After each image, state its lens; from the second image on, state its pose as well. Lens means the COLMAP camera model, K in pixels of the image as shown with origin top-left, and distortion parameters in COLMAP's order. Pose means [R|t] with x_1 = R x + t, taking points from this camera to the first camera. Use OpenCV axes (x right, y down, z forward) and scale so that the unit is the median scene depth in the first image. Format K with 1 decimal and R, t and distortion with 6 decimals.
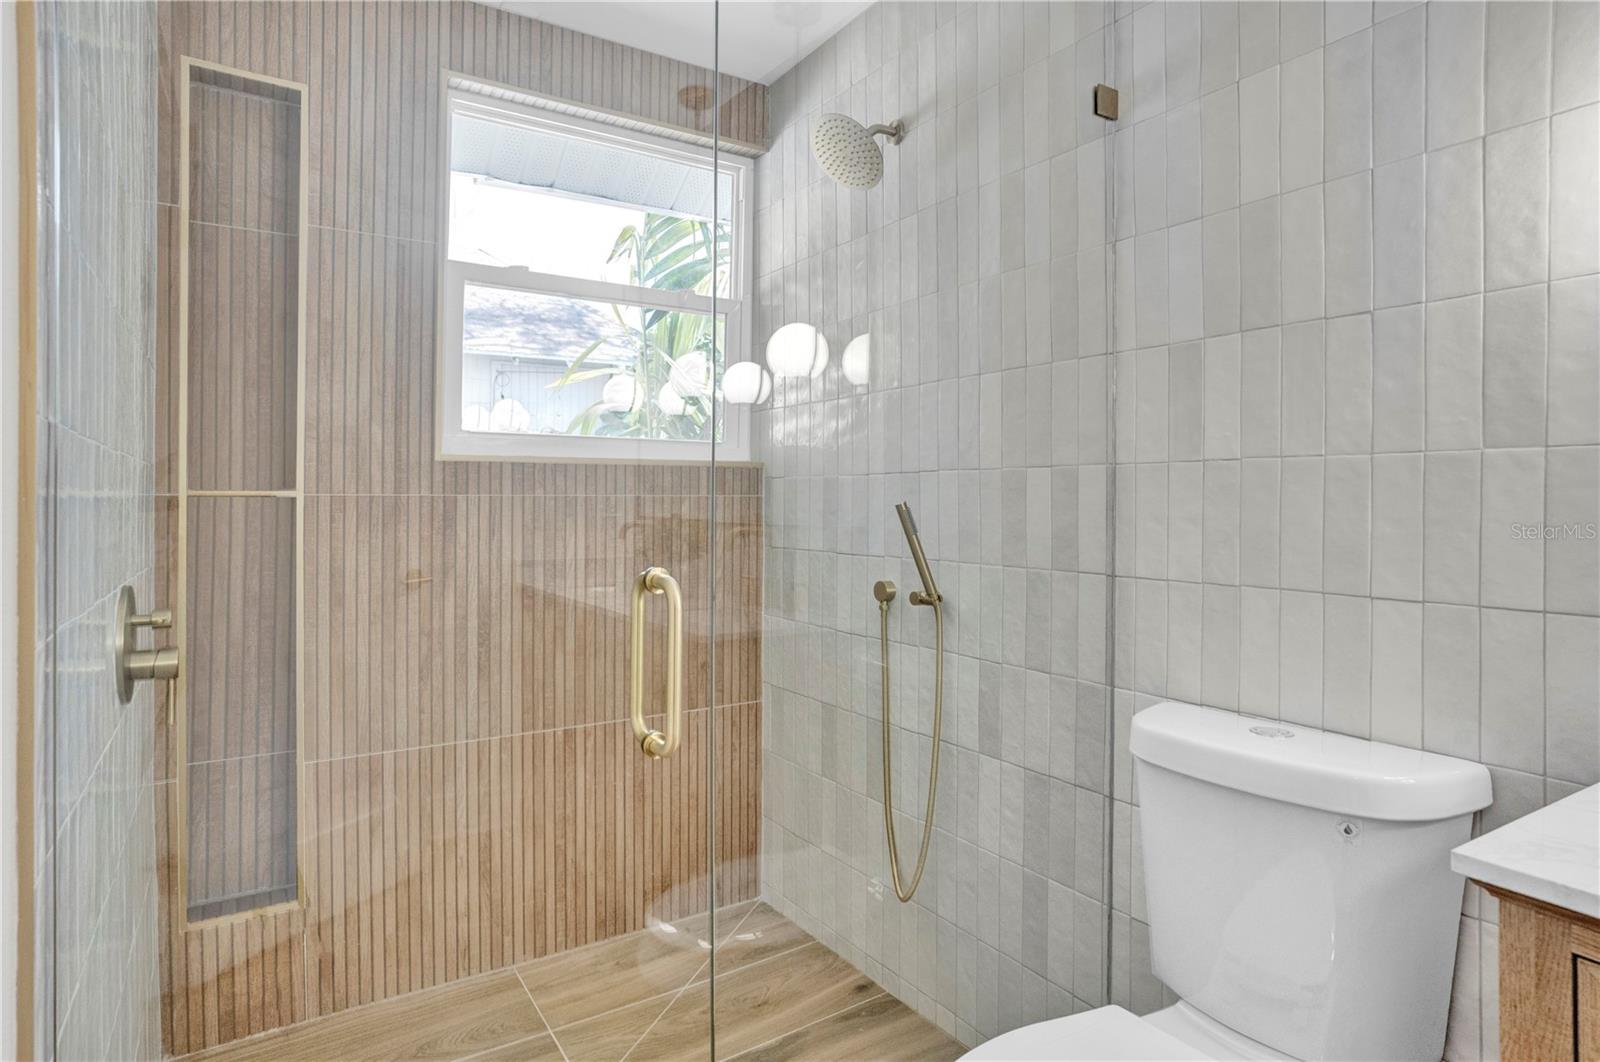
lens RADIAL K [[886.8, 0, 796.9], [0, 886.8, 523.3], [0, 0, 1]] dist [-0.018414, 0.016982]
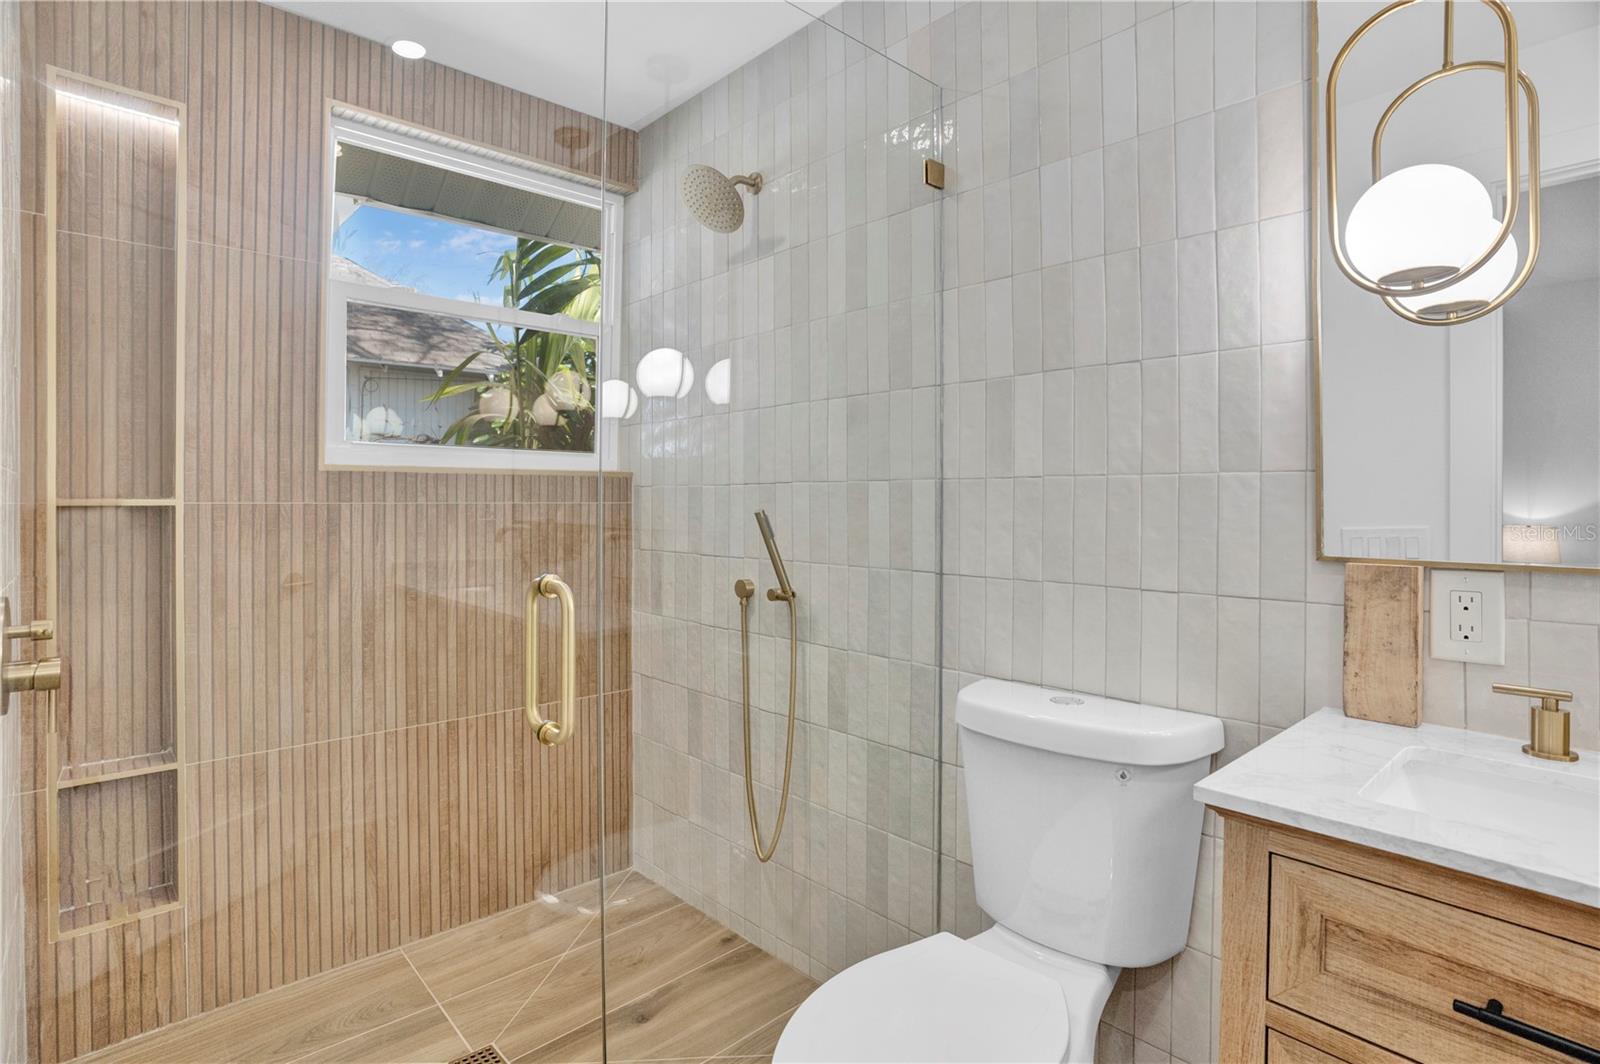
lens RADIAL K [[816.2, 0, 785.2], [0, 816.2, 521.7], [0, 0, 1]] dist [-0.029658, 0.006330]
pose [[0.986810, -0.003283, 0.161849, -0.019622], [0.003272, 0.999995, 0.000336, -0.008943], [-0.161849, 0.000198, 0.986815, -0.033320]]
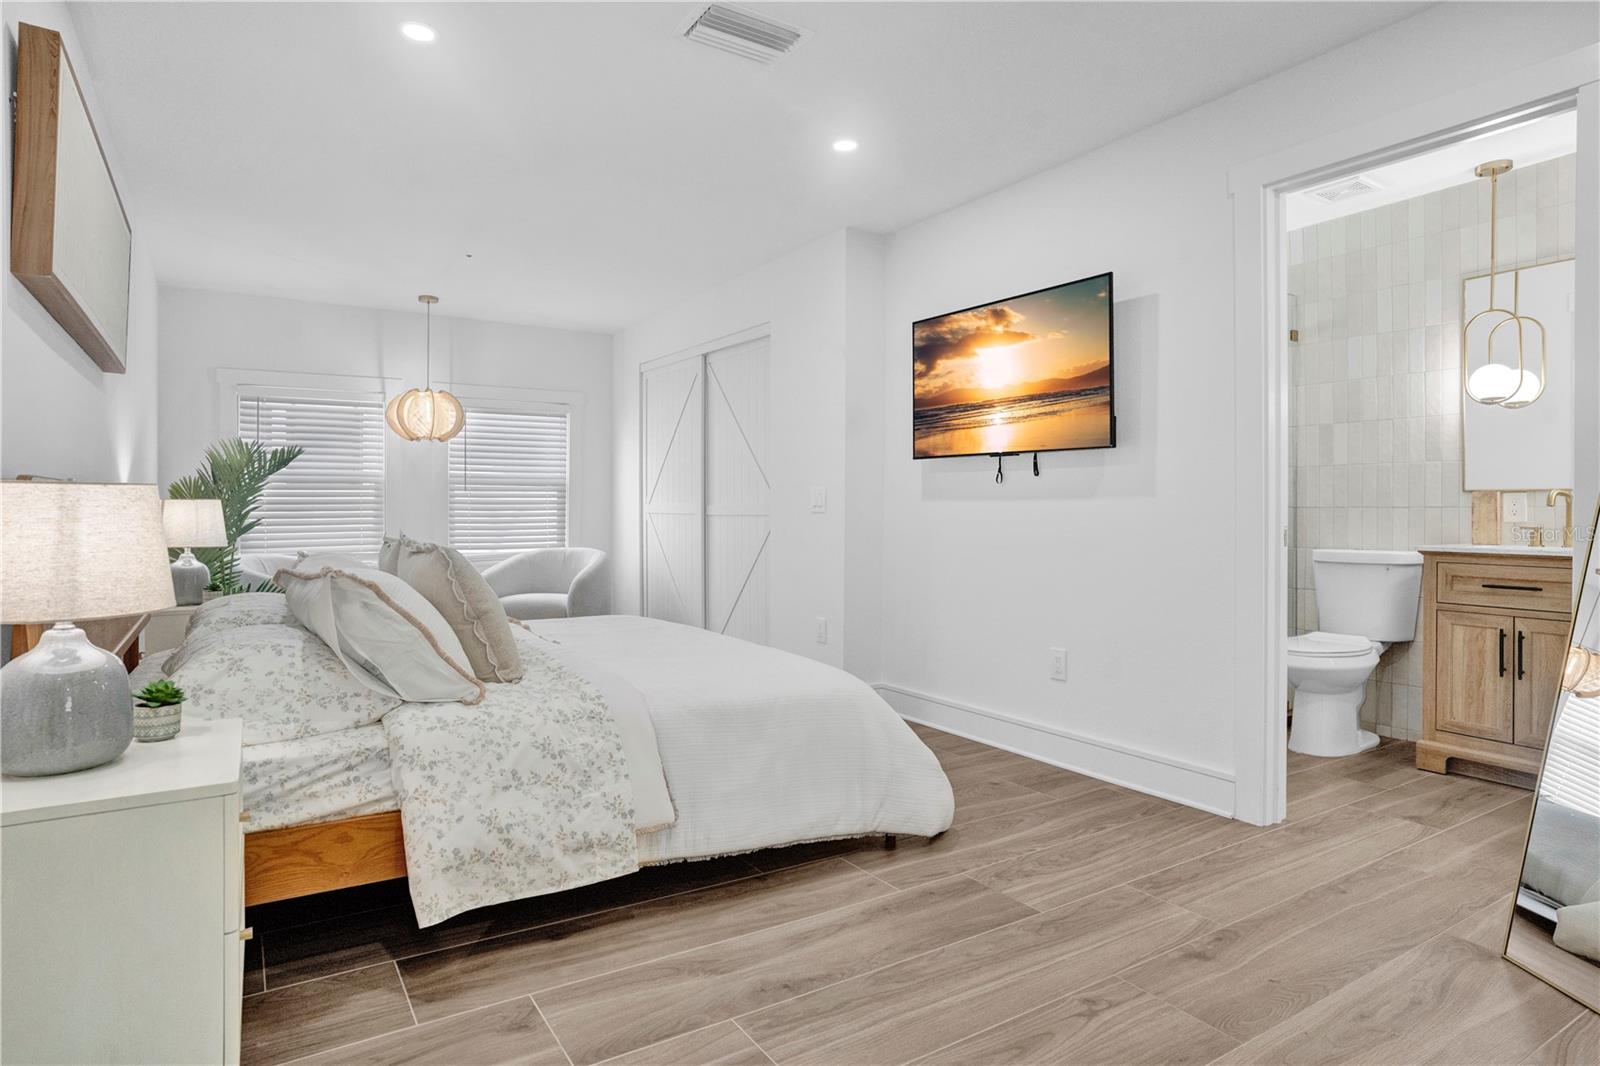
lens RADIAL K [[886.8, 0, 799.6], [0, 886.8, 528.0], [0, 0, 1]] dist [-0.018414, 0.016982]
pose [[0.999912, -0.004885, 0.012346, -1.041107], [0.004898, 0.999987, -0.001037, 0.101541], [-0.012341, 0.001097, 0.999923, -1.469068]]
